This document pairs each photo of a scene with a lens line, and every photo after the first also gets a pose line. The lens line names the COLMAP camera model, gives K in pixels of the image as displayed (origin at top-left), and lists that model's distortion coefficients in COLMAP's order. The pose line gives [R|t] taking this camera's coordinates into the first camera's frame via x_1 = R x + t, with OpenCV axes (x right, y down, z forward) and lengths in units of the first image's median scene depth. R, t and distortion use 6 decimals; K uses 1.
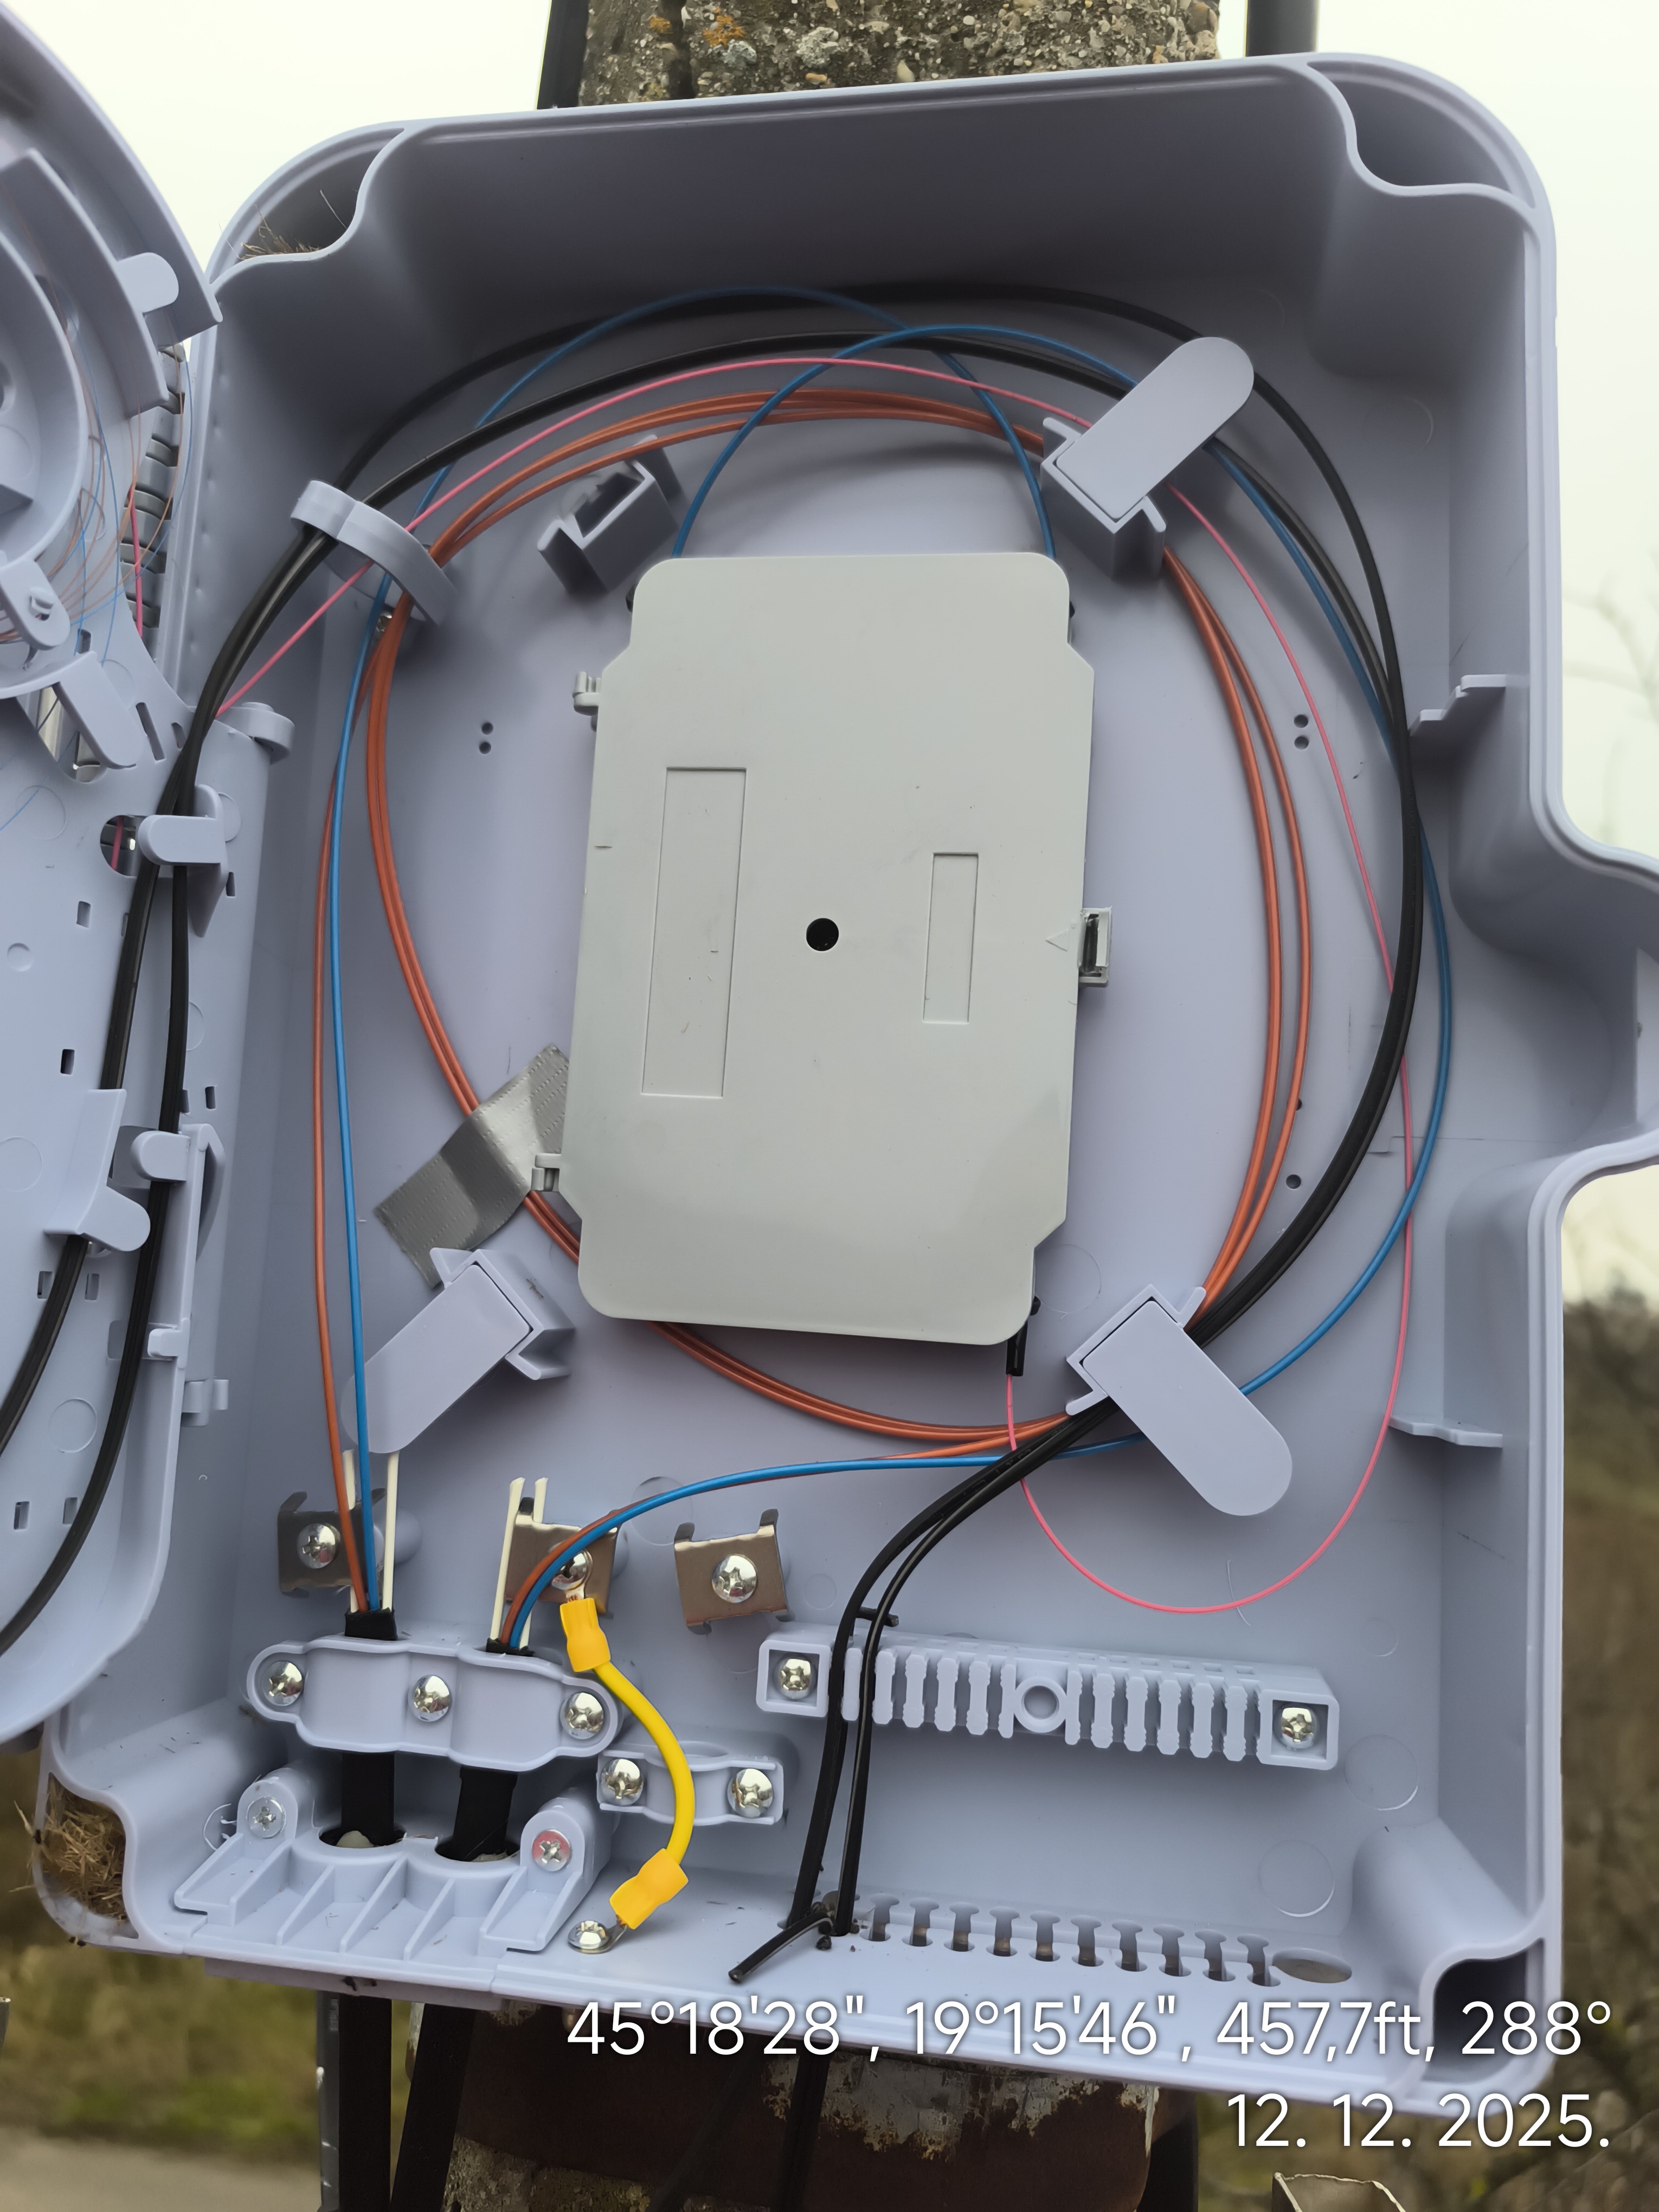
lens RADIAL K [[1569.0, 0, 813.2], [0, 1569.0, 1109.1], [0, 0, 1]] dist [-0.025635, -0.002621]
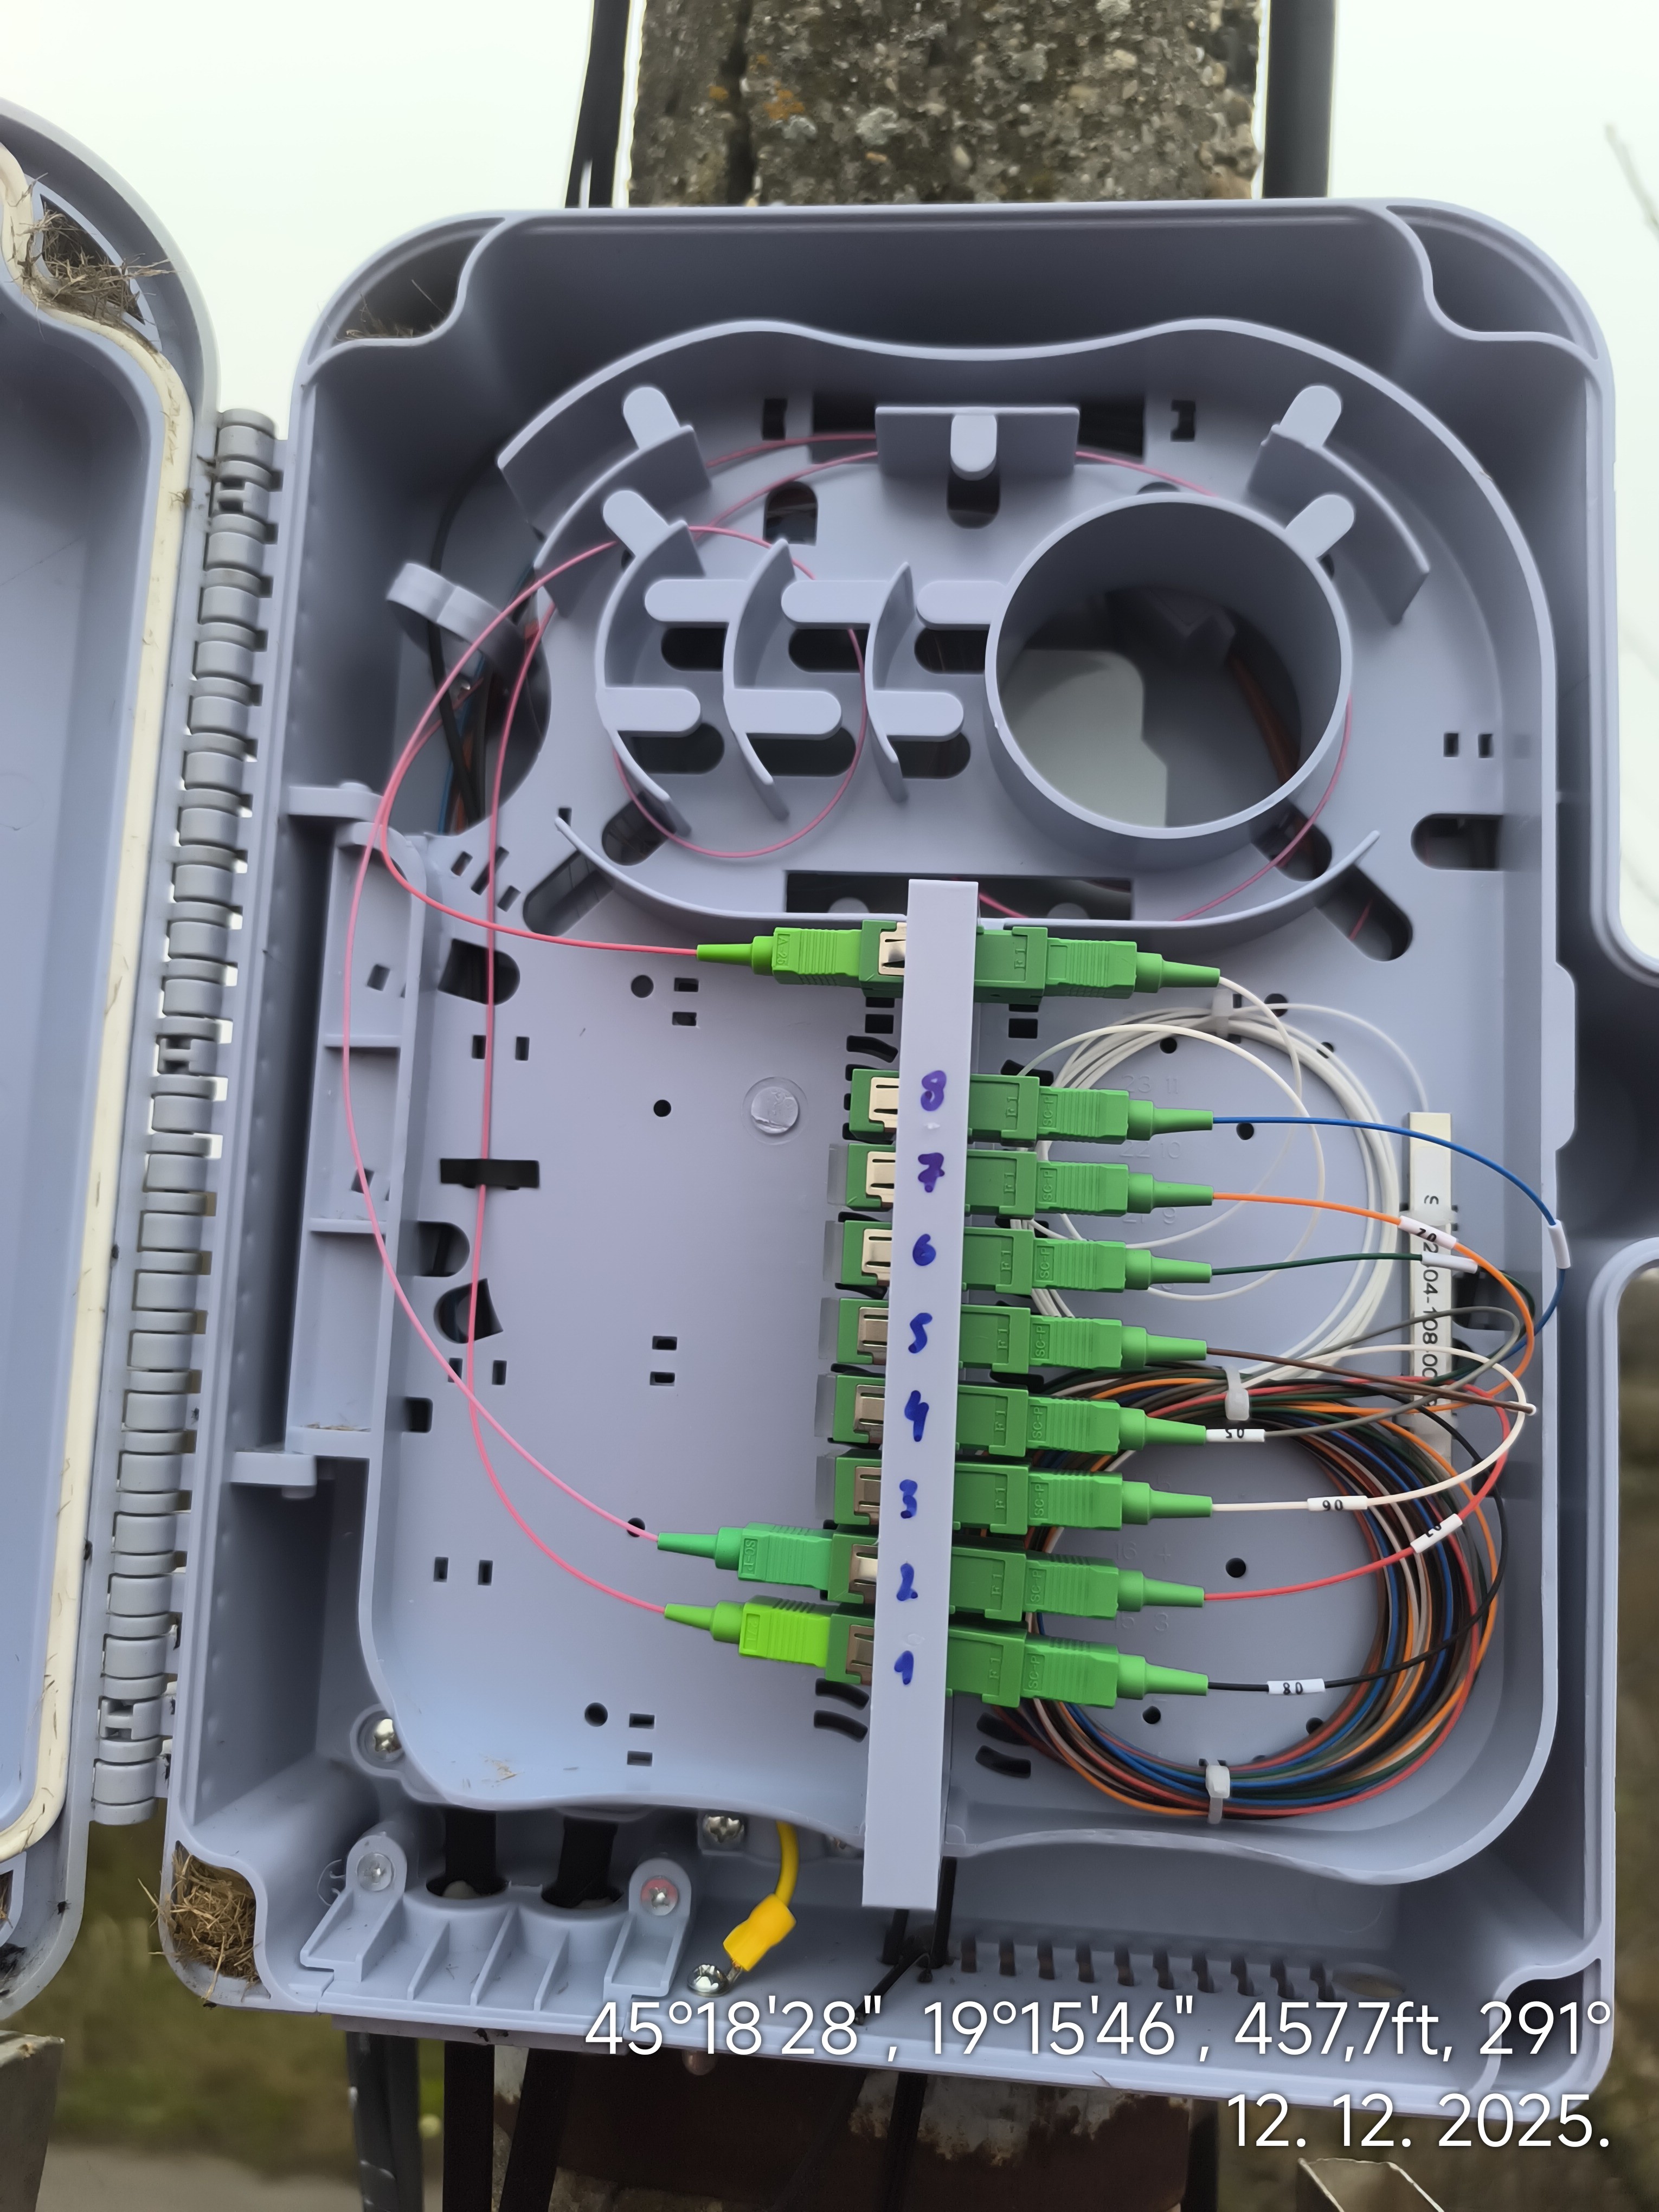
lens RADIAL K [[1569.0, 0, 826.1], [0, 1569.0, 1126.2], [0, 0, 1]] dist [-0.025635, -0.002621]
pose [[0.997384, 0.004969, 0.072108, -0.124303], [-0.006831, 0.999649, 0.025602, -0.066913], [-0.071955, -0.026027, 0.997068, -0.039704]]
